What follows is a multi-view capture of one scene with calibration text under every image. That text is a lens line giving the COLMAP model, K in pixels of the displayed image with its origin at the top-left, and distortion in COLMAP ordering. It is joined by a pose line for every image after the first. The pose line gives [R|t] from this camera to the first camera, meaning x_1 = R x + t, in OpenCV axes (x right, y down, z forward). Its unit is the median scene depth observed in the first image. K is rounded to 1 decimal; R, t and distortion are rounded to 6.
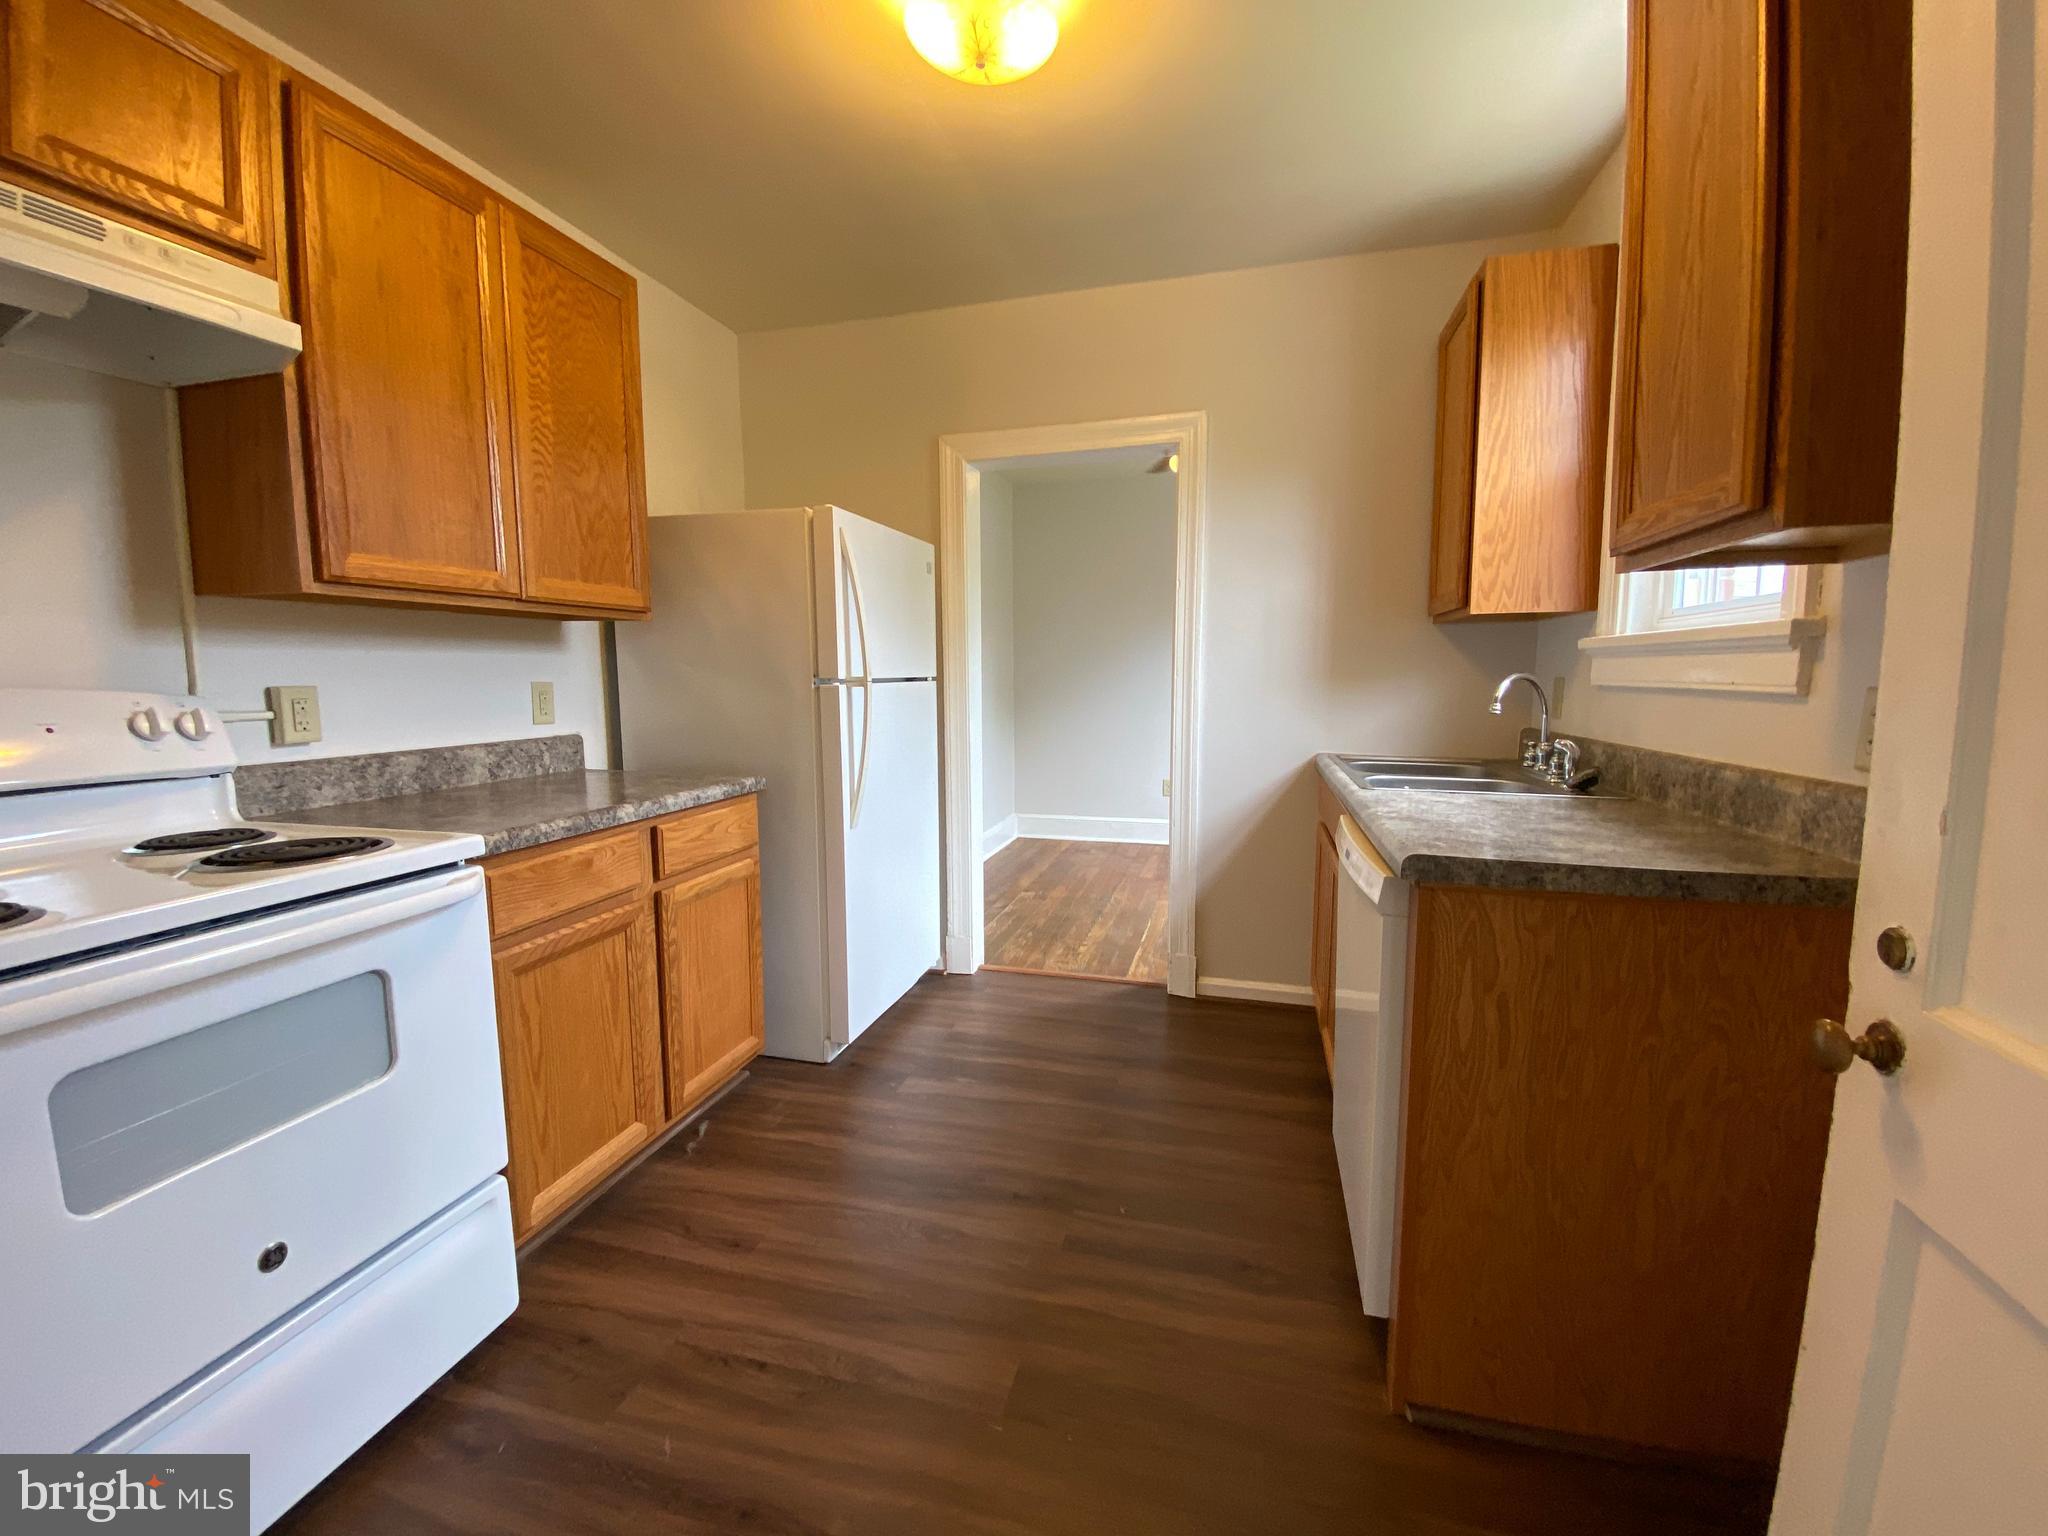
lens RADIAL K [[848.1, 0, 1024.0], [0, 848.1, 768.0], [0, 0, 1]] dist [-0.000412, -0.000155]
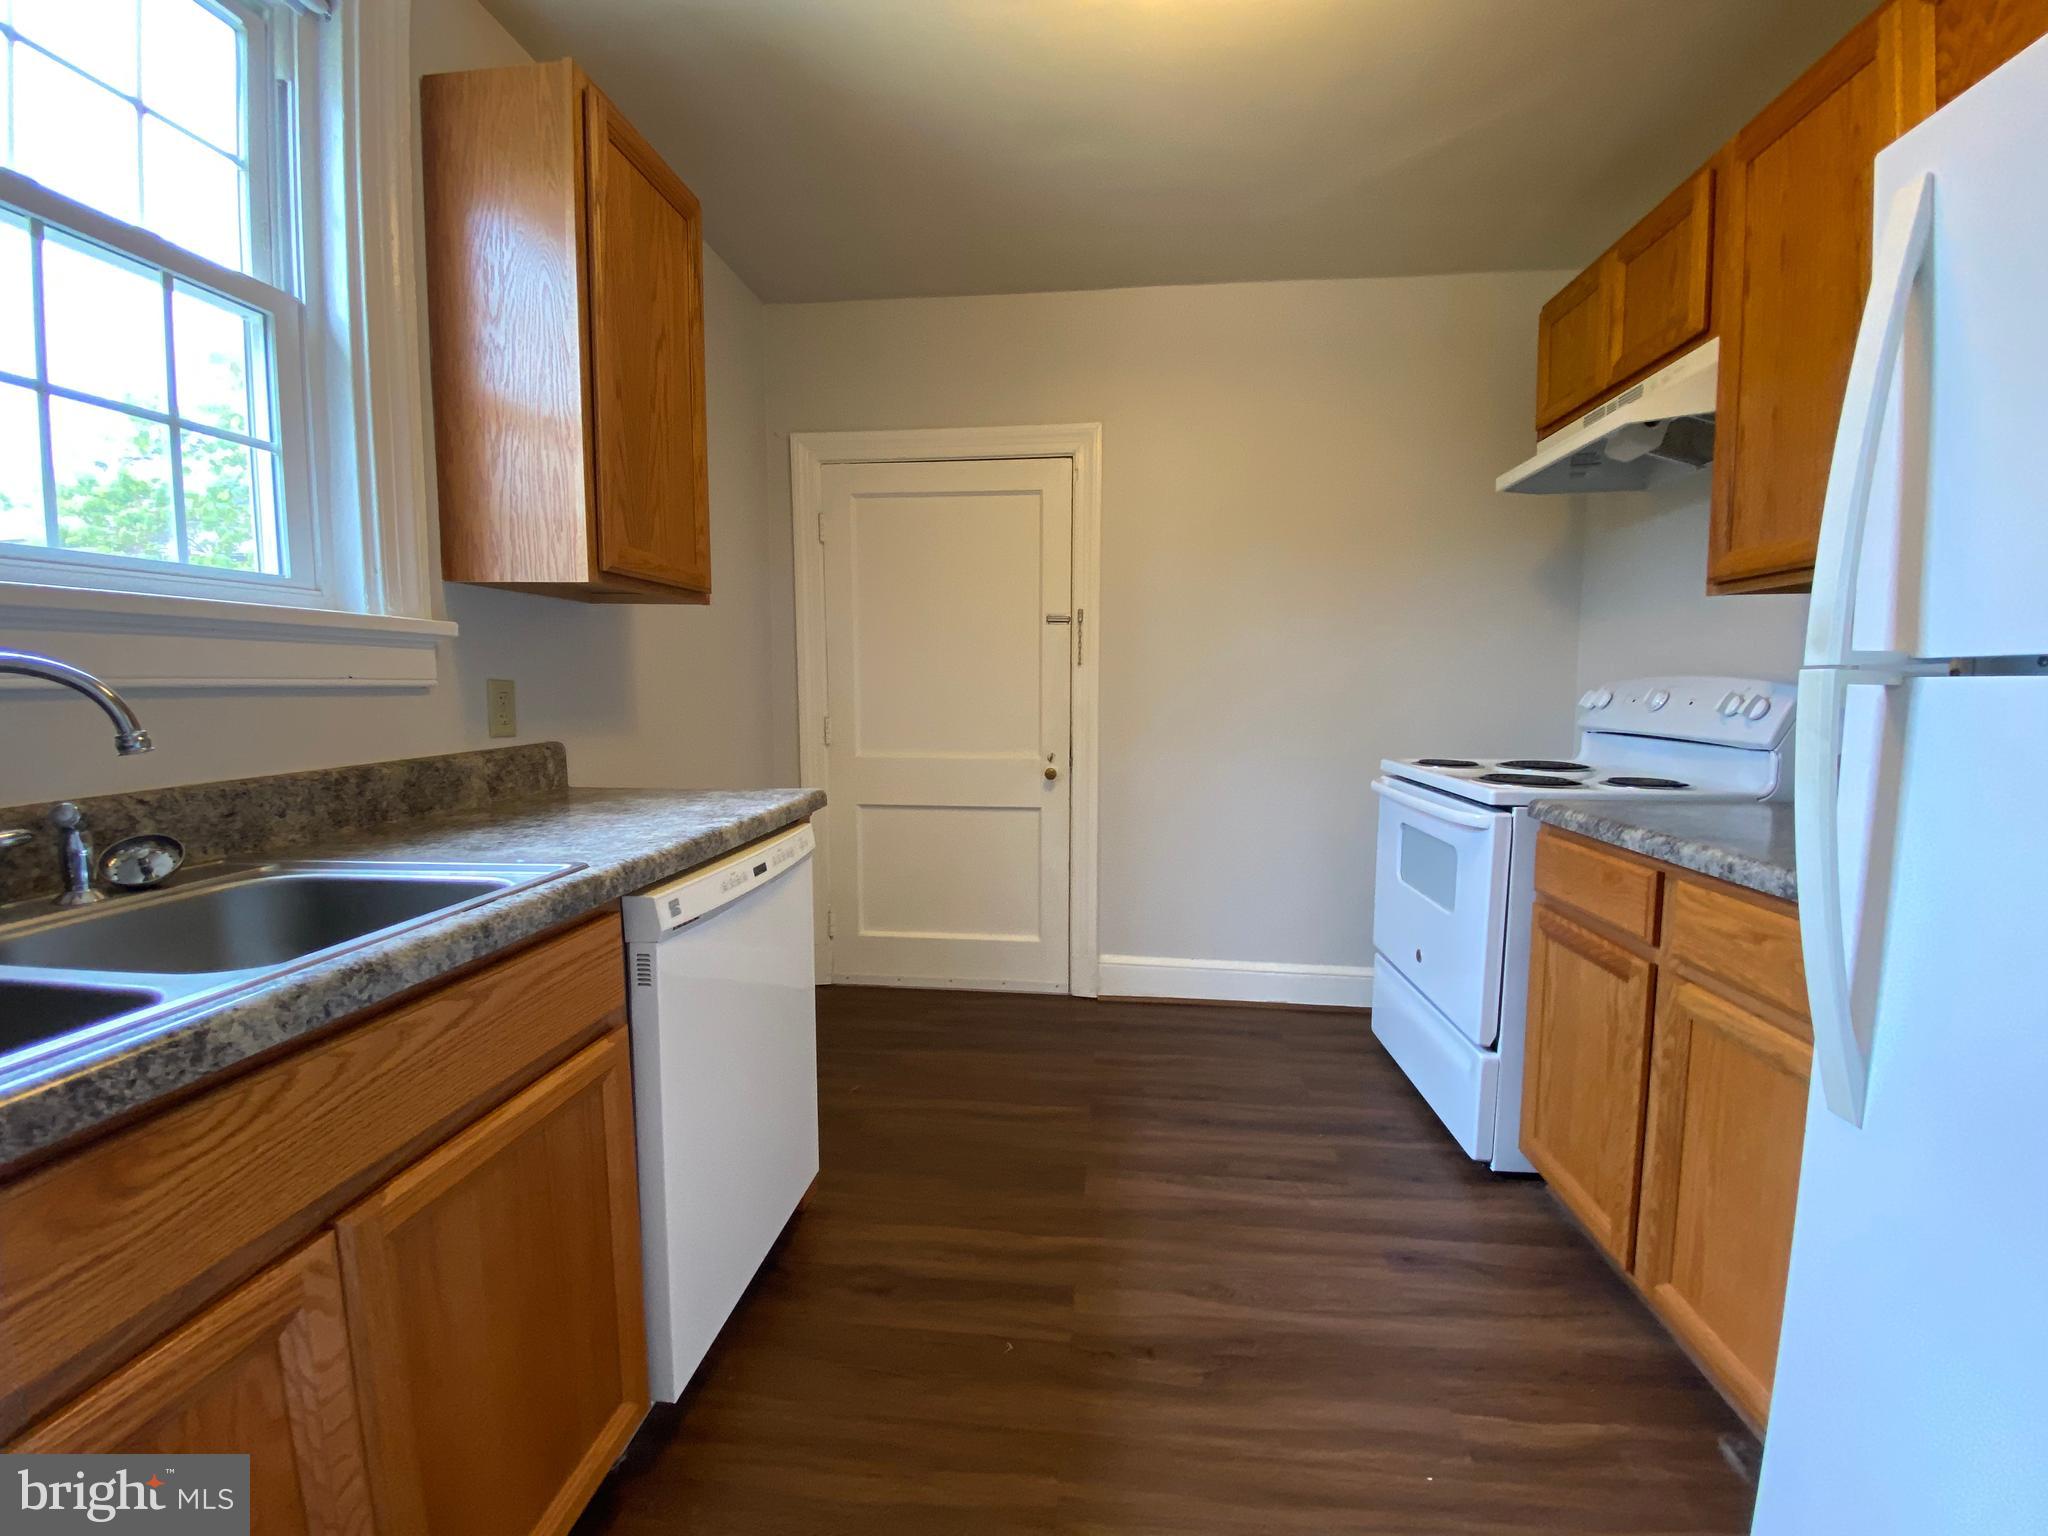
lens RADIAL K [[848.1, 0, 1024.0], [0, 848.1, 768.0], [0, 0, 1]] dist [-0.000412, -0.000155]
pose [[-0.987844, 0.018658, -0.154322, 0.206130], [-0.013925, 0.978157, 0.207400, -0.159082], [0.154821, 0.207028, -0.966007, 1.575331]]
